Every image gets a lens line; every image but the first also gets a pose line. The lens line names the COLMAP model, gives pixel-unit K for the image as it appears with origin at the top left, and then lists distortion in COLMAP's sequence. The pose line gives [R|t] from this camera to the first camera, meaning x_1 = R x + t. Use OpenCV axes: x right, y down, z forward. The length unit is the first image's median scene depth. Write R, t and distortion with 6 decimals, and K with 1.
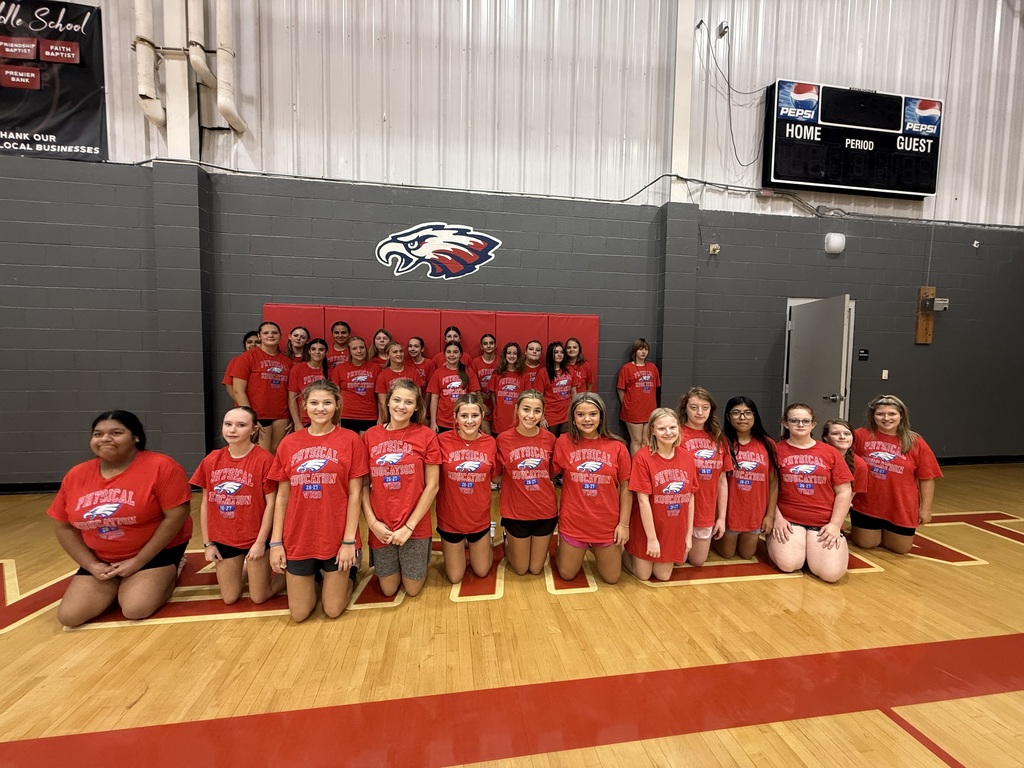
lens RADIAL K [[409.7, 0, 506.4], [0, 409.7, 379.2], [0, 0, 1]] dist [-0.000625, -0.001960]
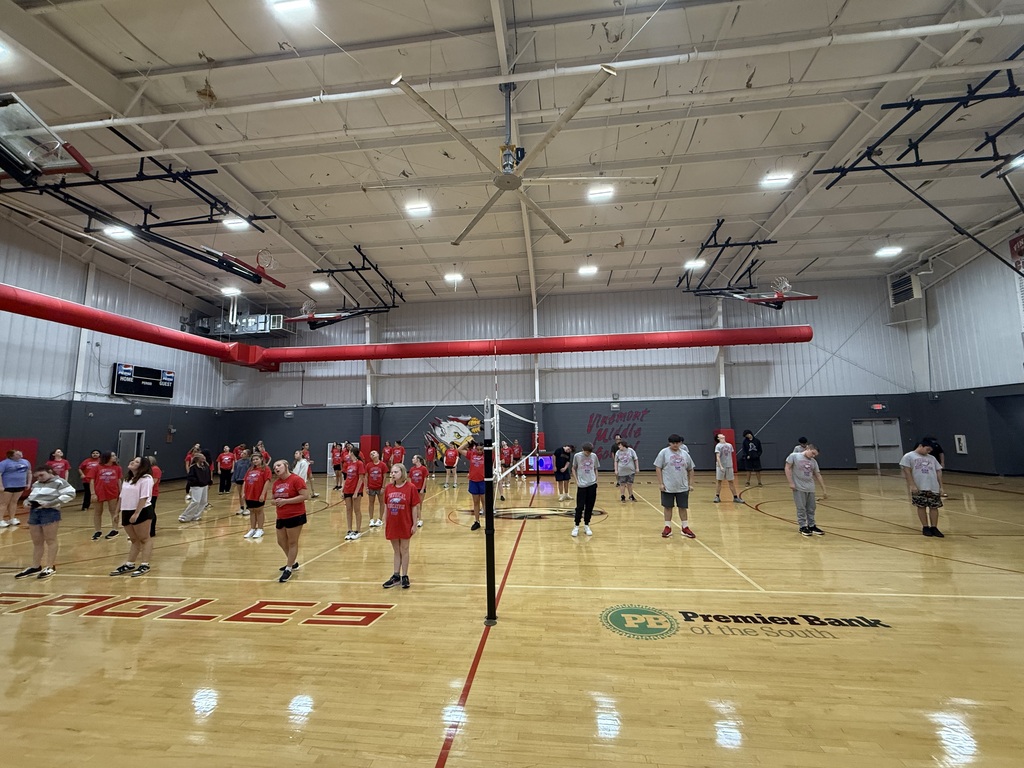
lens RADIAL K [[409.7, 0, 511.0], [0, 409.7, 380.6], [0, 0, 1]] dist [-0.000625, -0.001960]
pose [[0.264695, 0.097885, 0.959351, -1.610707], [0.080608, 0.989107, -0.123162, 0.050828], [-0.960957, 0.109932, 0.253922, -2.812050]]
